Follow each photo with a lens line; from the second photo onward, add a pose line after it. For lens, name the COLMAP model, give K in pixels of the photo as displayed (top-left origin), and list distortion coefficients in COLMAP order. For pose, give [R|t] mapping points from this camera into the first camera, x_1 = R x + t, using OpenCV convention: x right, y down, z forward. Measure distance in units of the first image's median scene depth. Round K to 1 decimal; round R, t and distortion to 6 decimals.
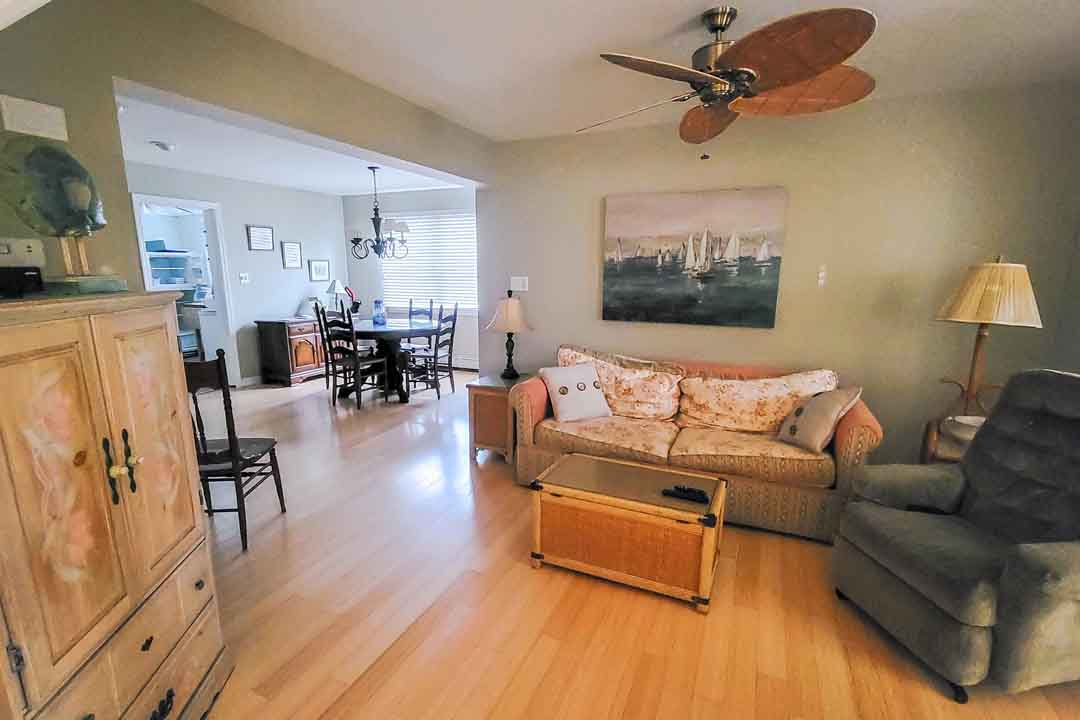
lens RADIAL K [[504.2, 0, 509.2], [0, 504.2, 370.3], [0, 0, 1]] dist [0.005197, -0.002152]
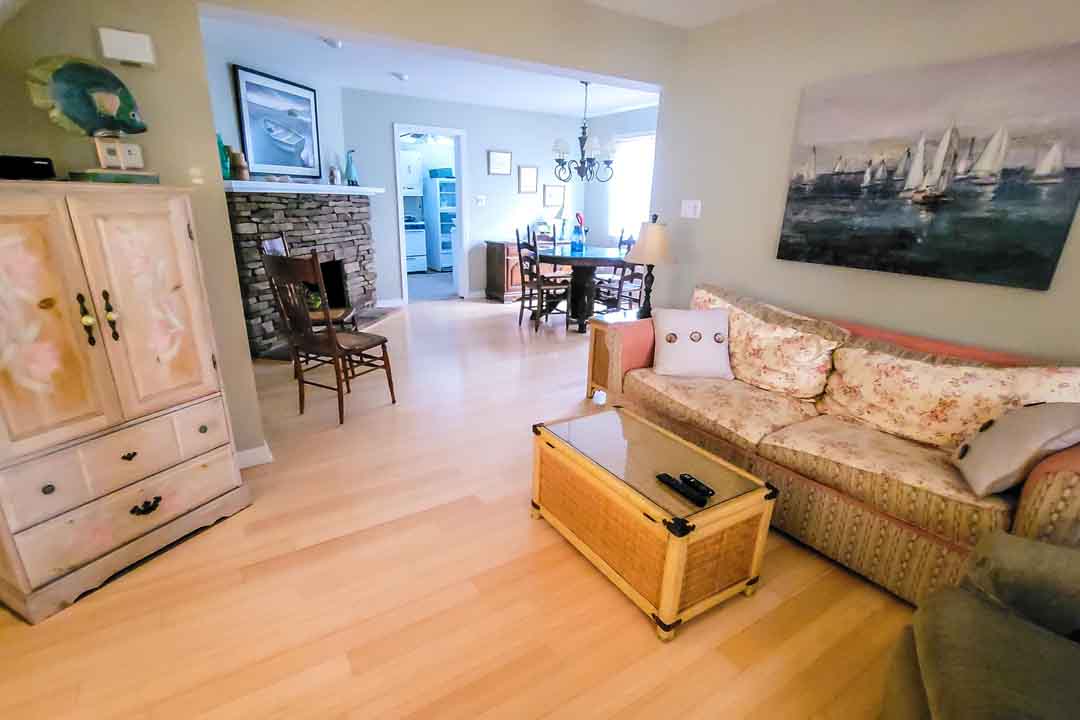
lens RADIAL K [[504.2, 0, 536.4], [0, 504.2, 364.2], [0, 0, 1]] dist [0.005197, -0.002152]
pose [[0.851364, 0.180264, -0.492629, 0.326092], [-0.125136, 0.981781, 0.142994, -0.007997], [0.509431, -0.060094, 0.858411, 0.170078]]
